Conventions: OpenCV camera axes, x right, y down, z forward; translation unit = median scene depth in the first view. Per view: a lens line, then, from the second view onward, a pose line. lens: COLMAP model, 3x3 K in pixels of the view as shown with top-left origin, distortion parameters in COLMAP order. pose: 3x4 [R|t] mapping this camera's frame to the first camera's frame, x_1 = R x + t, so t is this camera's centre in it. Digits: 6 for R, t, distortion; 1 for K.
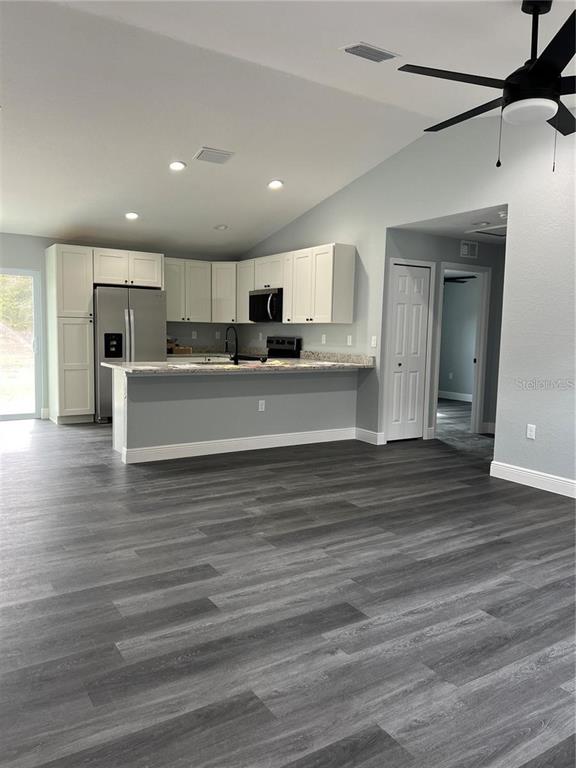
lens RADIAL K [[576.0, 0, 287.3], [0, 576.0, 384.2], [0, 0, 1]] dist [0.063955, 0.002077]
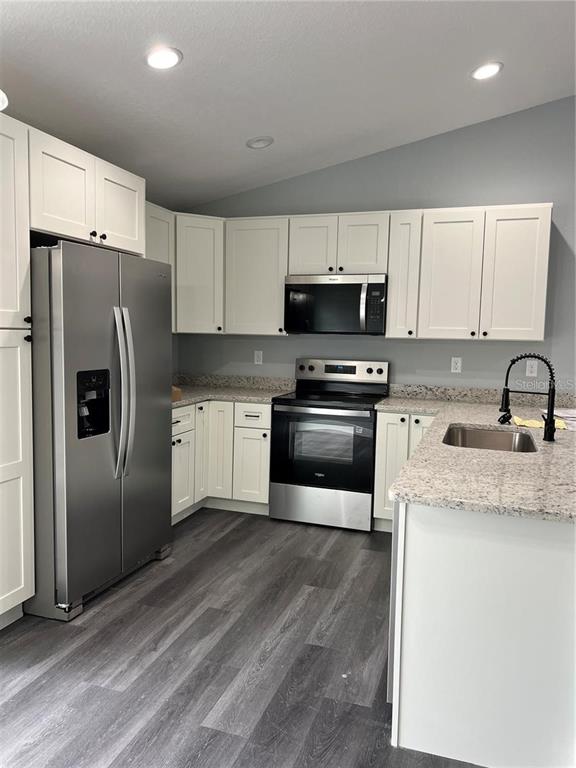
lens RADIAL K [[576.0, 0, 288.4], [0, 576.0, 385.6], [0, 0, 1]] dist [0.063955, 0.002077]
pose [[0.769513, -0.060854, 0.635725, -0.436235], [0.059440, 0.997953, 0.023579, -0.078709], [-0.635858, 0.019643, 0.771556, 0.628875]]
